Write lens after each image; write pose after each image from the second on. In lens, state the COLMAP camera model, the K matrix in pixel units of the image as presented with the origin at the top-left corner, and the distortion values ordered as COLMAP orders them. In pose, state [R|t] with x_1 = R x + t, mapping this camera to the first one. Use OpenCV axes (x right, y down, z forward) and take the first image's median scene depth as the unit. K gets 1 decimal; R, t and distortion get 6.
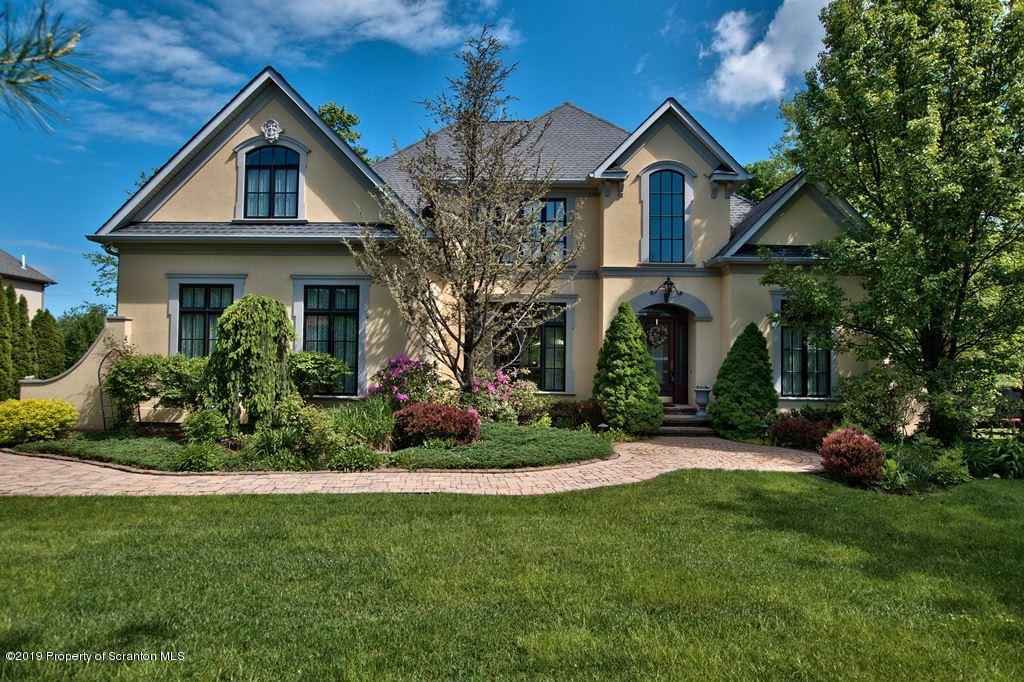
lens RADIAL K [[557.0, 0, 506.8], [0, 557.0, 345.5], [0, 0, 1]] dist [-0.016003, -0.000762]
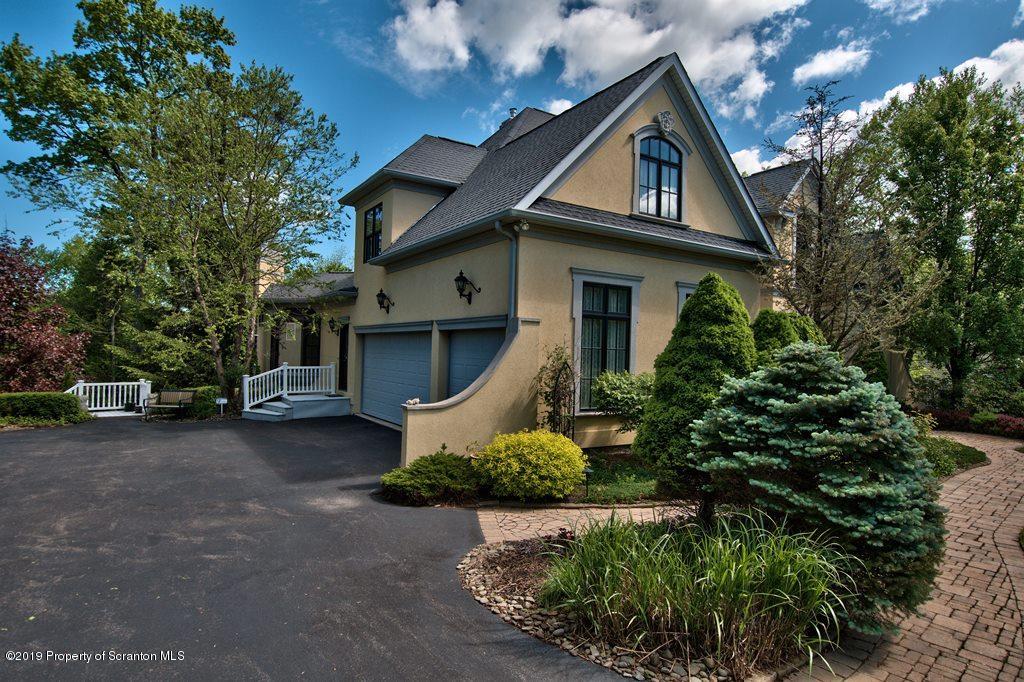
lens RADIAL K [[571.7, 0, 506.4], [0, 571.7, 347.4], [0, 0, 1]] dist [-0.014813, 0.002204]
pose [[0.834746, 0.013367, 0.550473, -1.151309], [-0.031704, 0.999214, 0.023813, -0.029365], [-0.549722, -0.037331, 0.834513, 0.342176]]
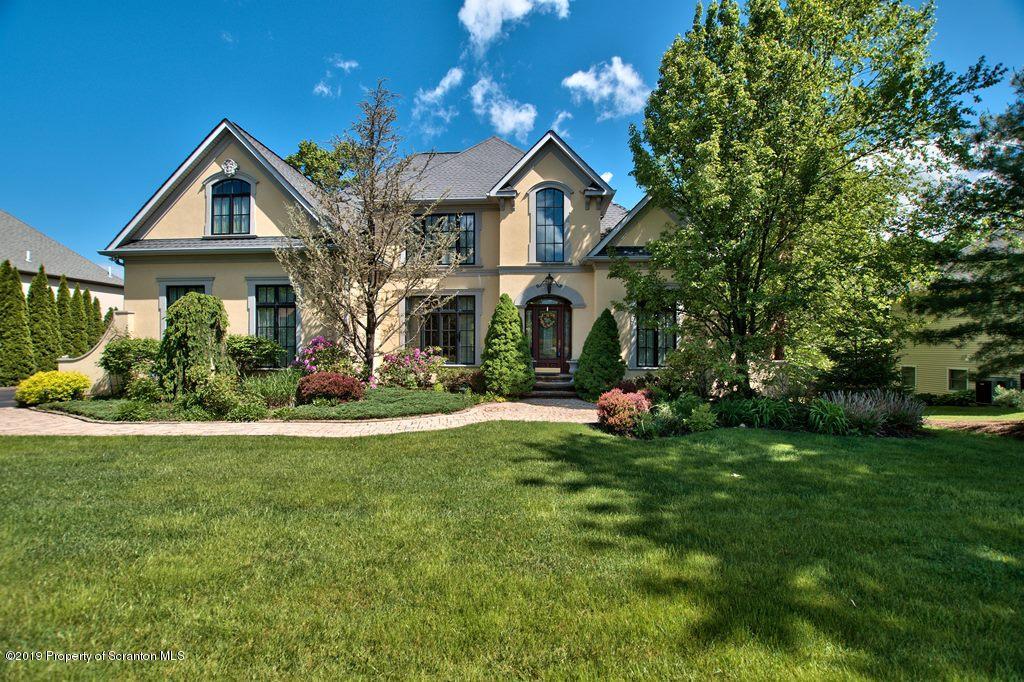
lens RADIAL K [[447.4, 0, 506.6], [0, 447.4, 347.9], [0, 0, 1]] dist [-0.034271, 0.005902]
pose [[0.999078, -0.009879, -0.041777, 0.270479], [0.011379, 0.999293, 0.035825, 0.010011], [0.041393, -0.036268, 0.998484, -0.029619]]
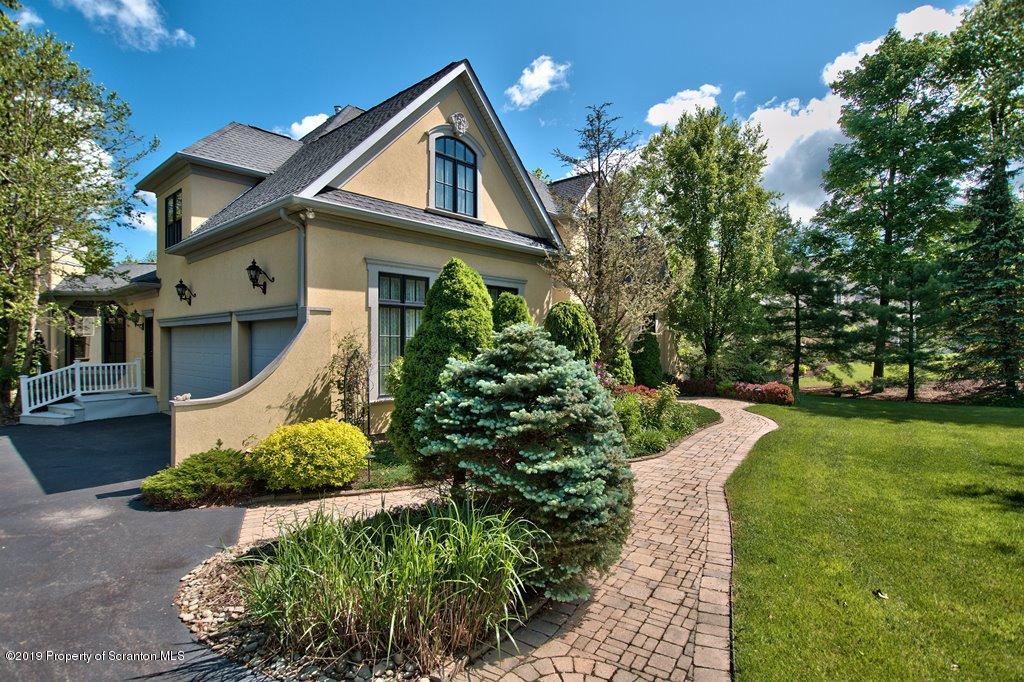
lens RADIAL K [[516.0, 0, 507.2], [0, 516.0, 347.4], [0, 0, 1]] dist [-0.023120, 0.001307]
pose [[0.655411, -0.019152, 0.755030, -1.057962], [-0.014296, 0.999185, 0.037755, -0.027331], [-0.755137, -0.035539, 0.654603, 0.323806]]
